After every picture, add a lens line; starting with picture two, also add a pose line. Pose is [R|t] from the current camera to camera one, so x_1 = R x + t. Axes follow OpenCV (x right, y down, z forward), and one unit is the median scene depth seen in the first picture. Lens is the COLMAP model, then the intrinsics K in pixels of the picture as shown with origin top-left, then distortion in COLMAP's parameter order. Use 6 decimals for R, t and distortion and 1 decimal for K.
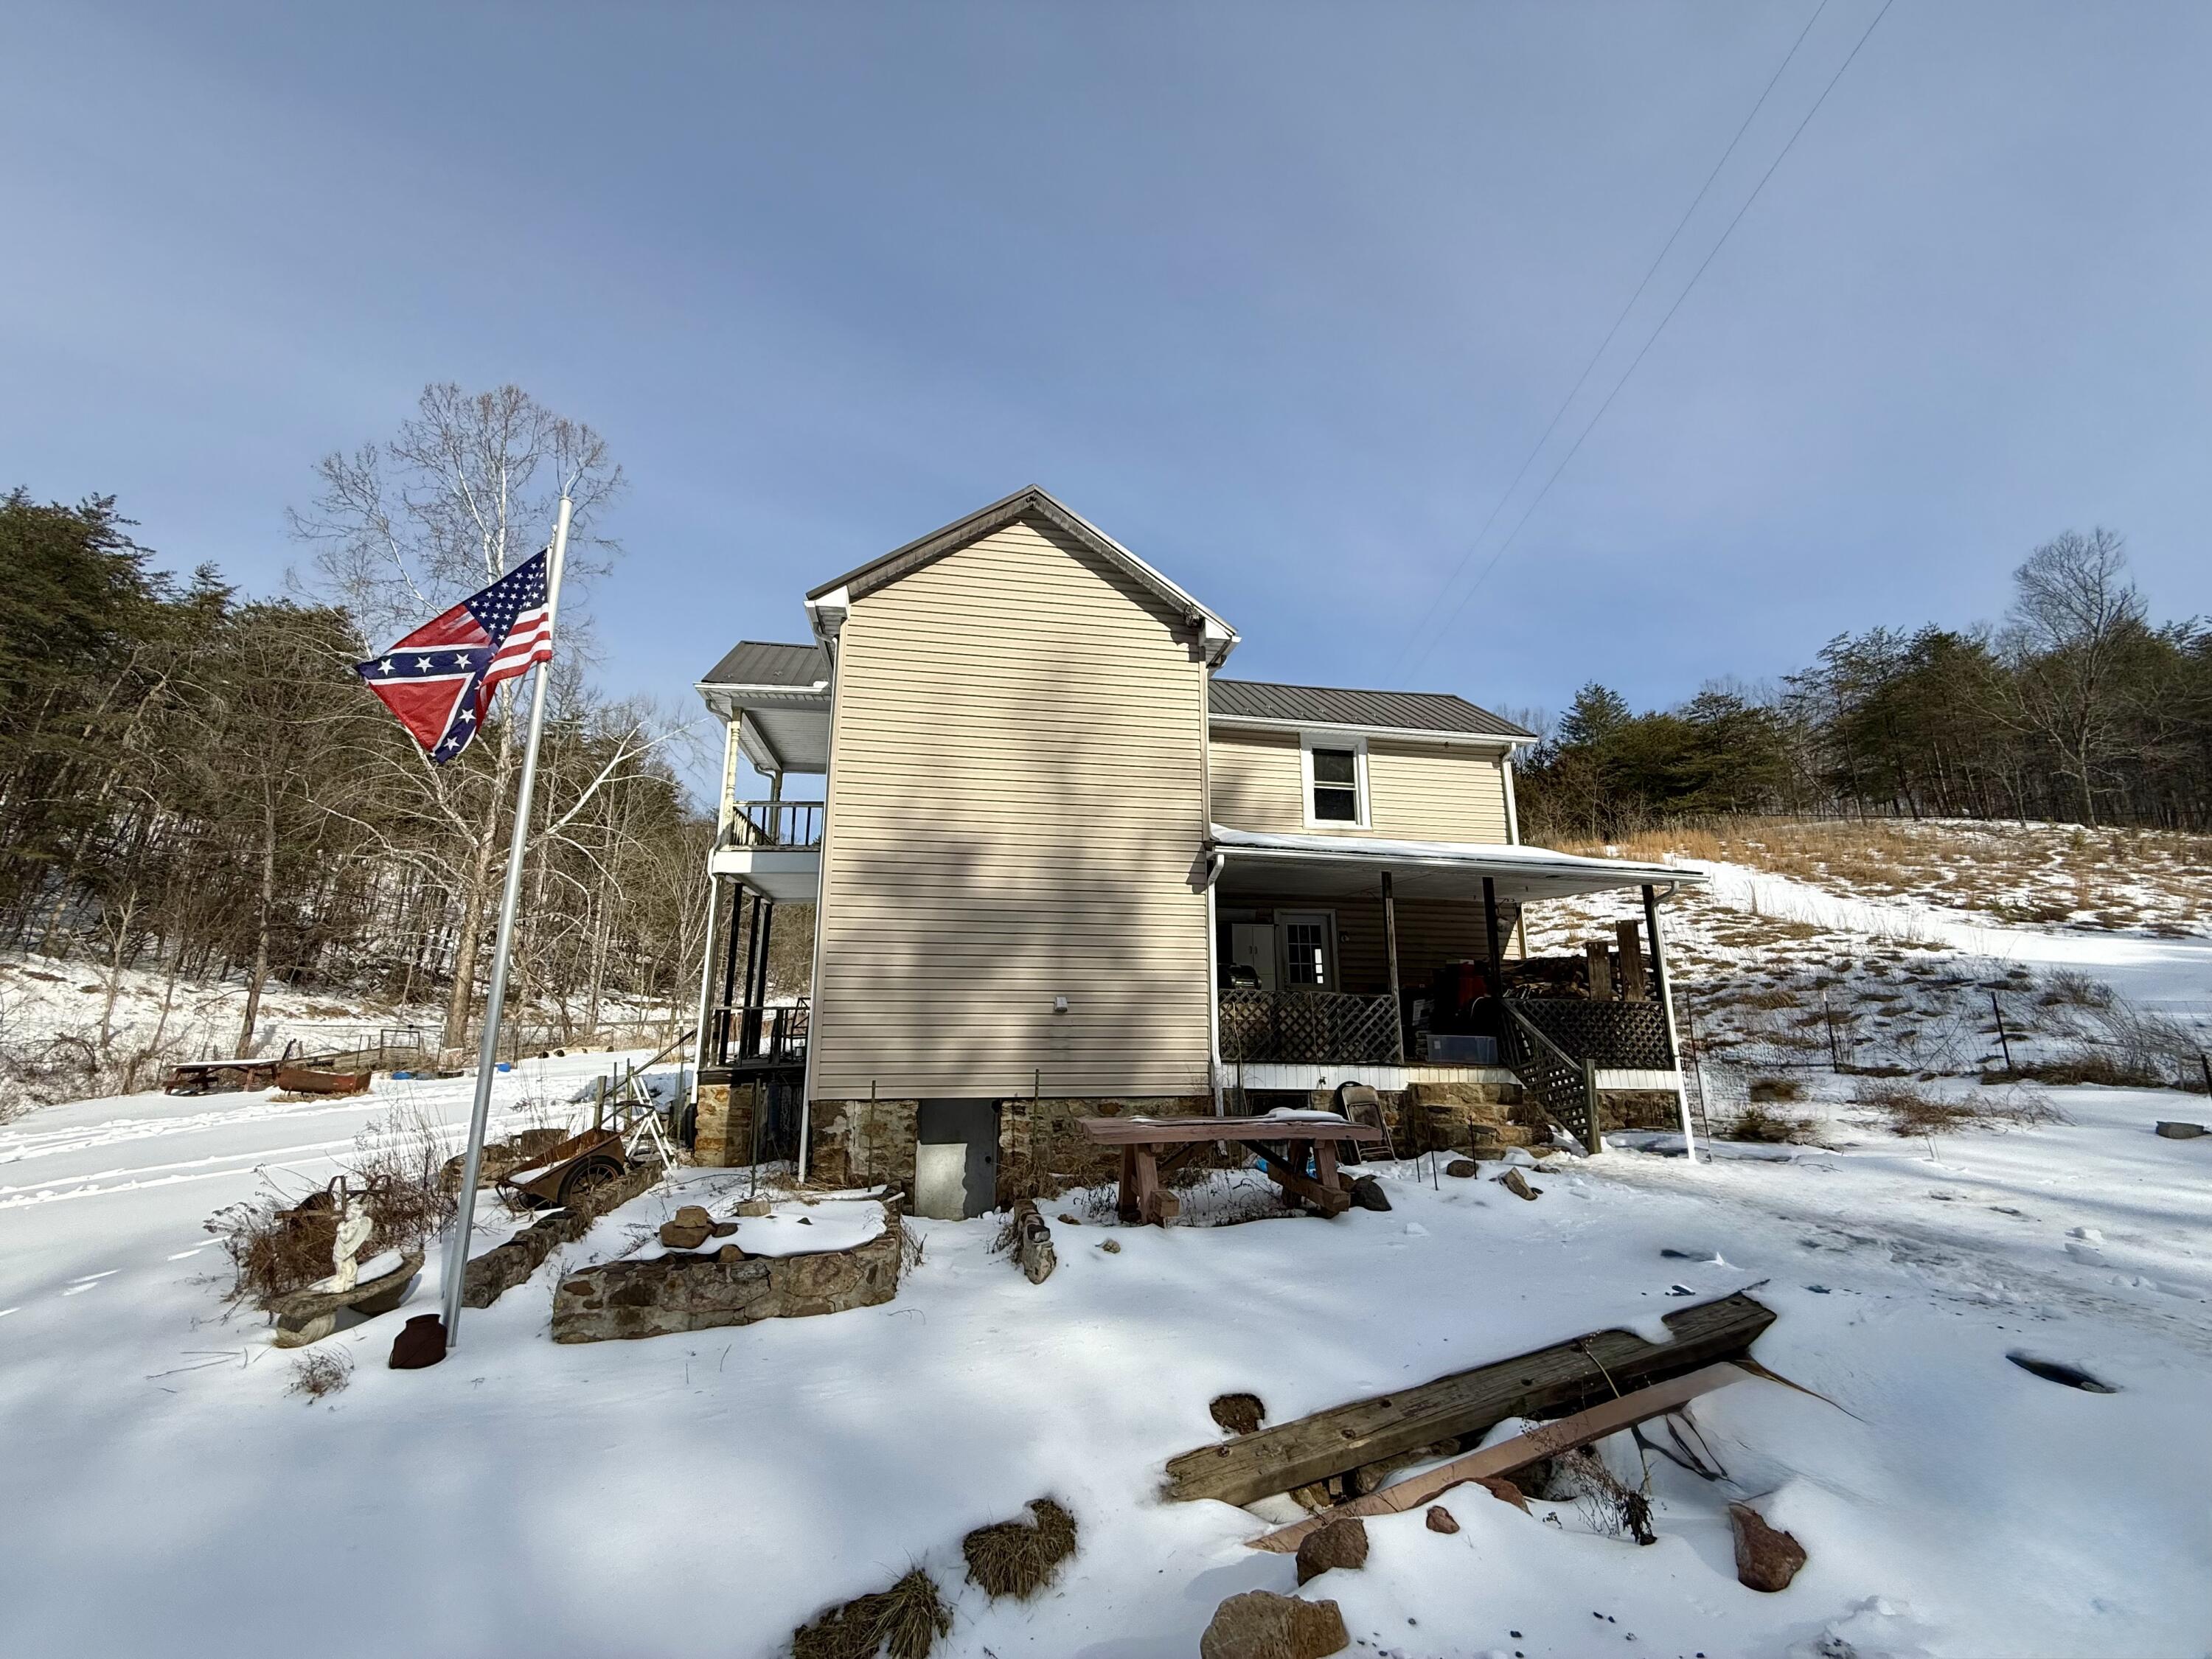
lens RADIAL K [[881.9, 0, 1096.5], [0, 881.9, 830.6], [0, 0, 1]] dist [0.002058, 0.000328]
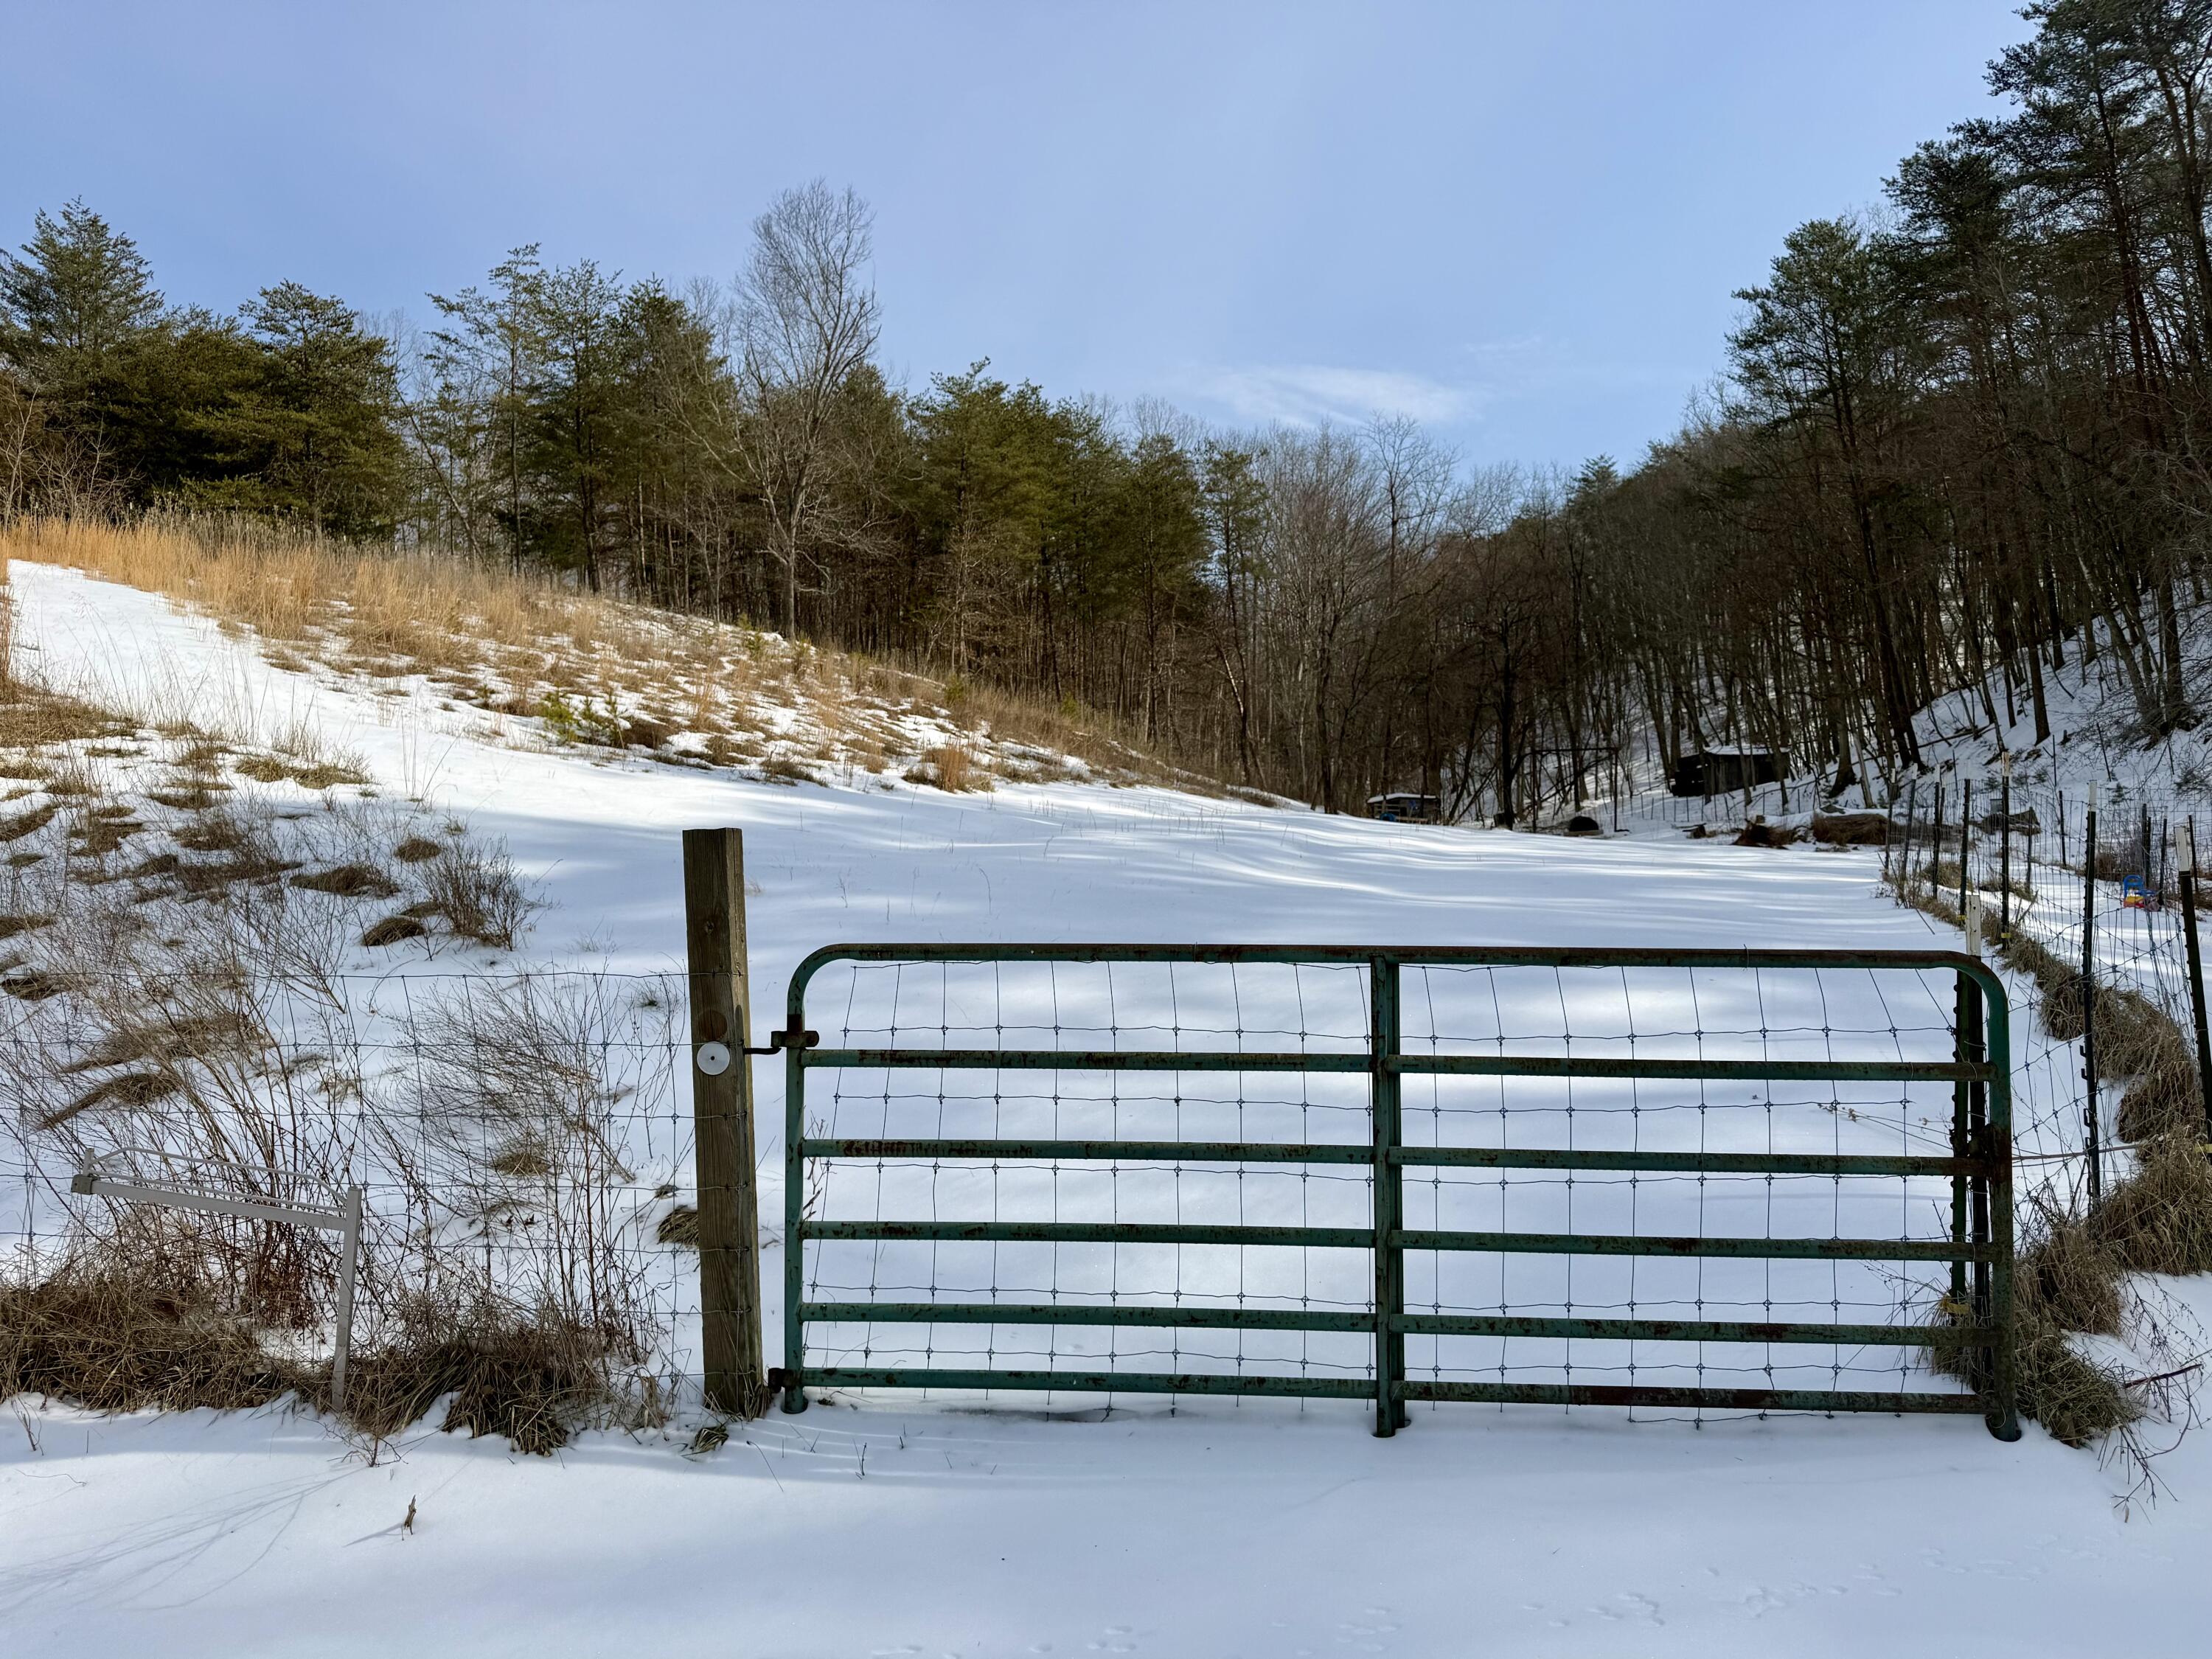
lens RADIAL K [[1555.0, 0, 1106.0], [0, 1555.0, 829.5], [0, 0, 1]] dist [0.091354, -0.101986]
pose [[0.517982, 0.016841, 0.855226, 0.226708], [-0.141825, 0.987659, 0.066449, 0.025783], [-0.843552, -0.155712, 0.513978, 0.155003]]
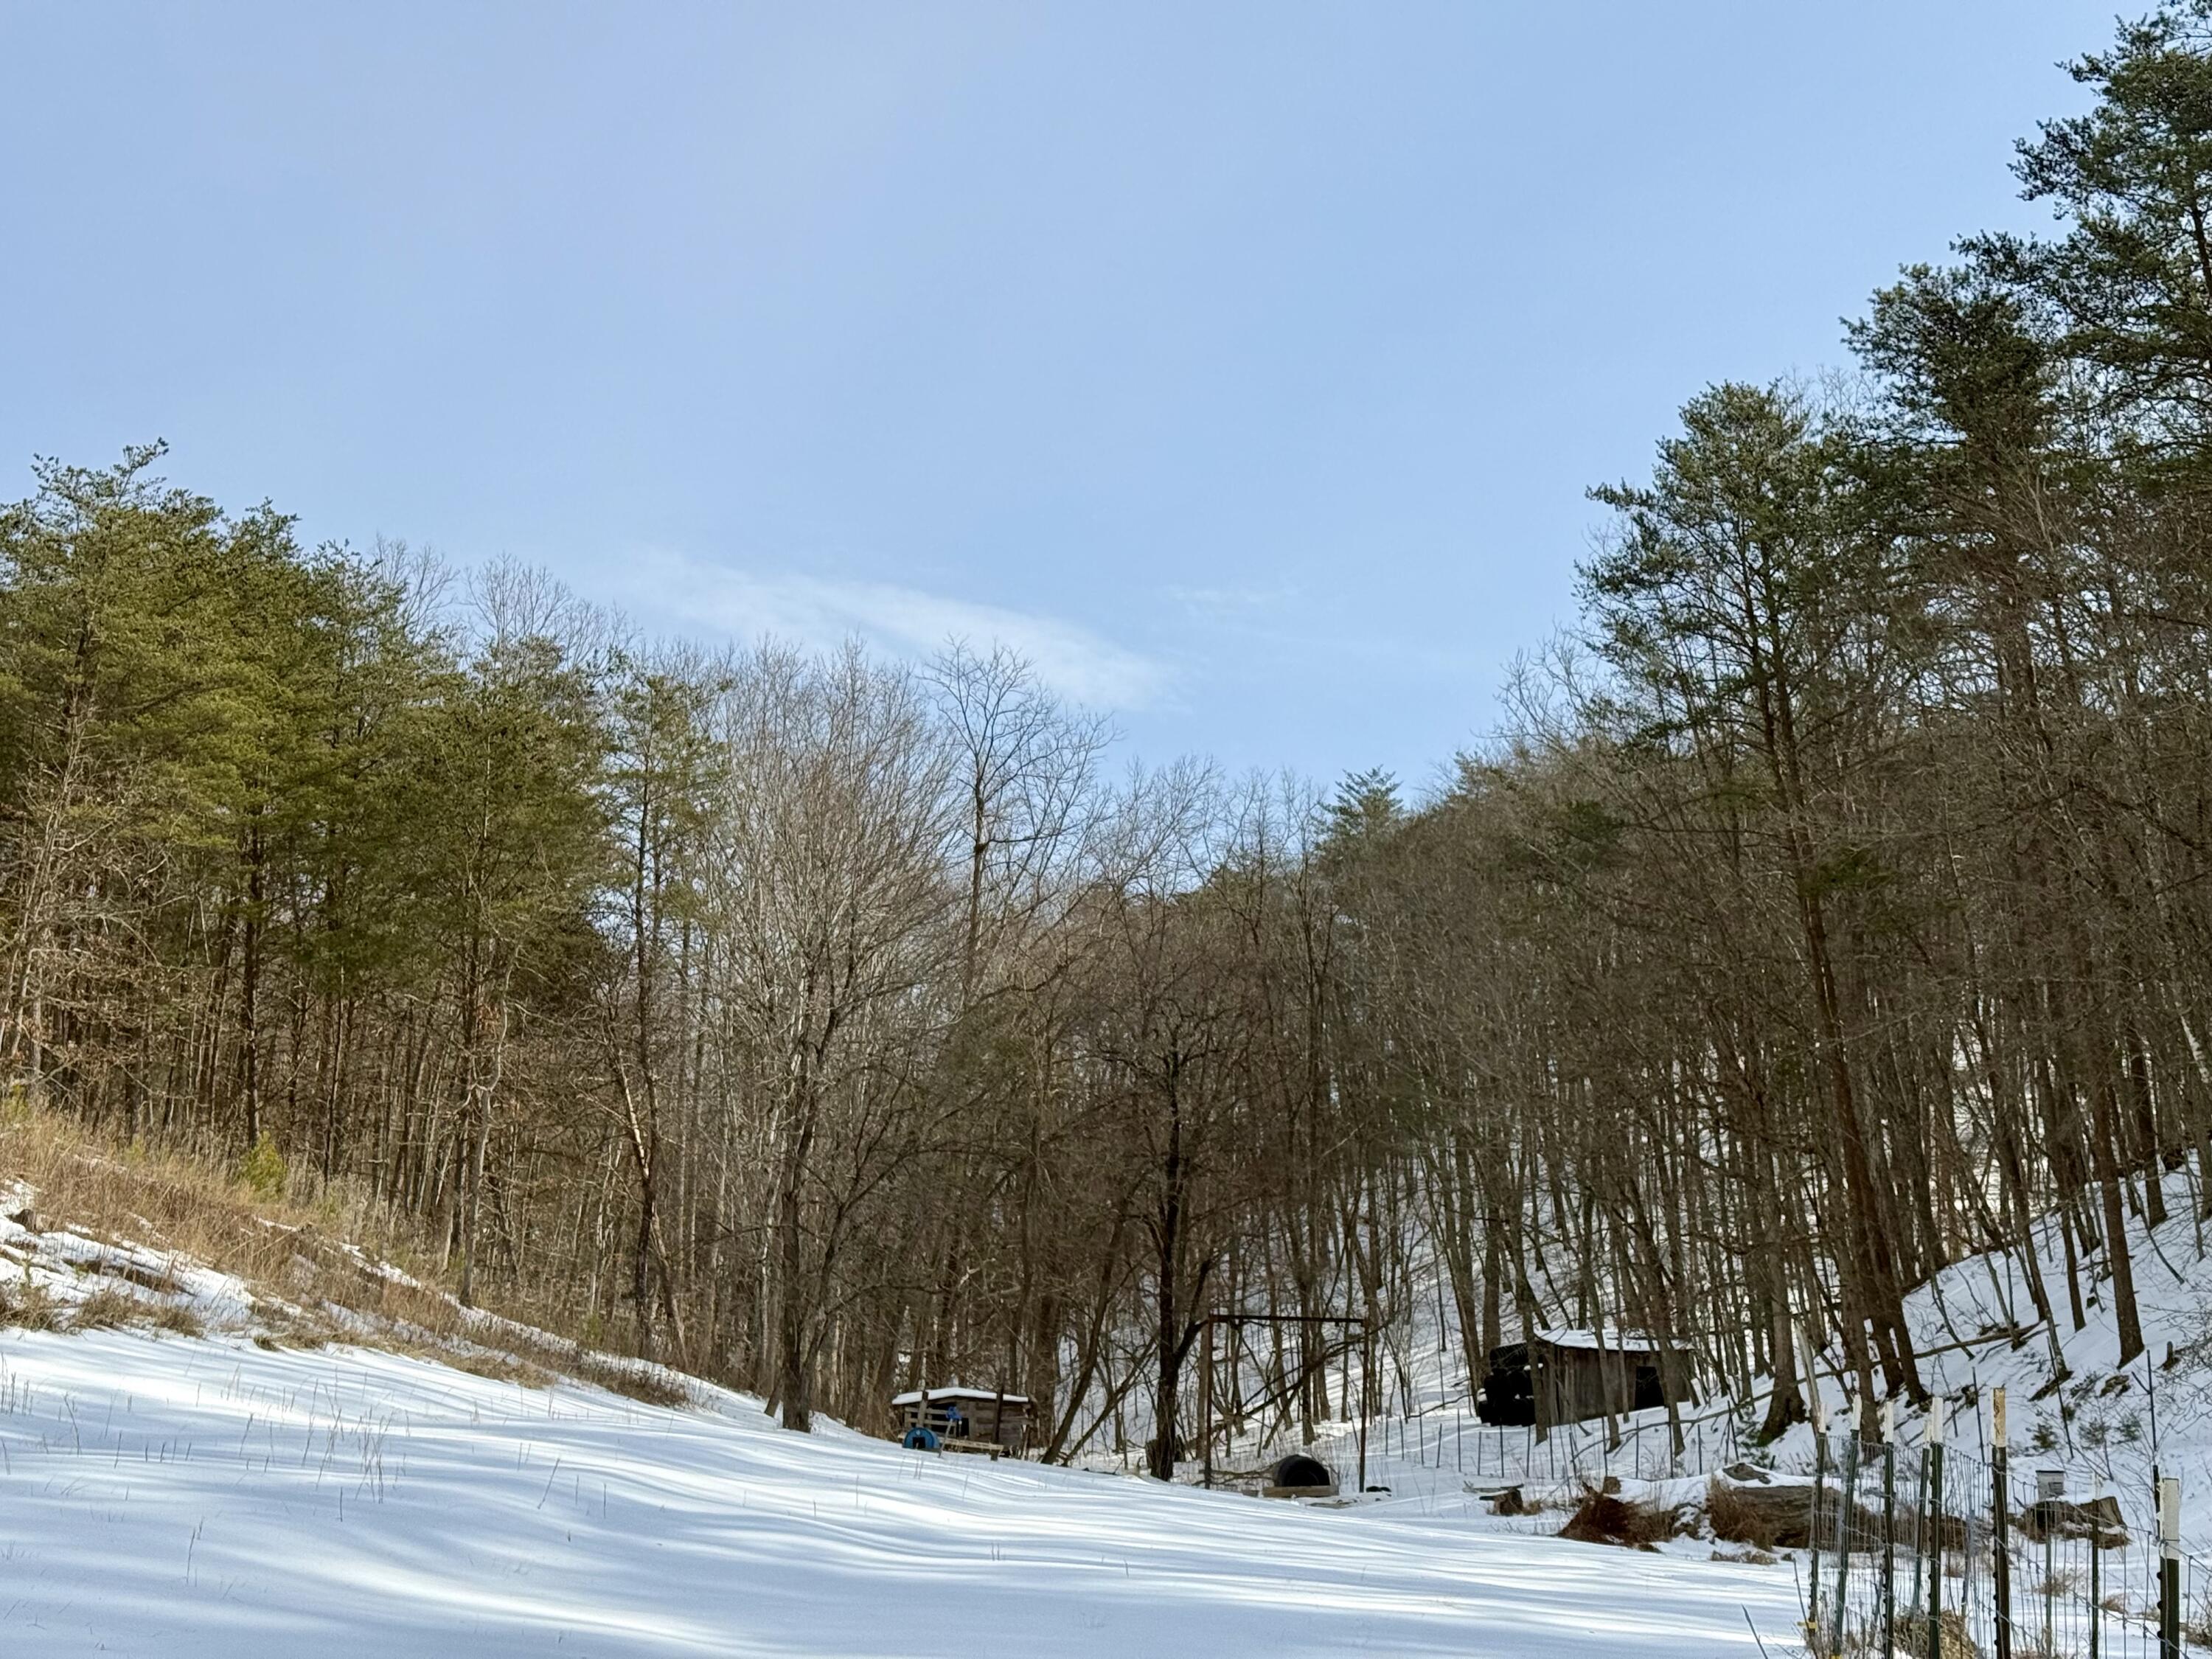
lens RADIAL K [[3070.5, 0, 1099.3], [0, 3070.5, 817.9], [0, 0, 1]] dist [0.146887, -0.088789]
pose [[0.316707, 0.225756, 0.921266, 0.282319], [-0.200137, 0.965301, -0.167745, 0.022044], [-0.927169, -0.131253, 0.350900, 0.156252]]
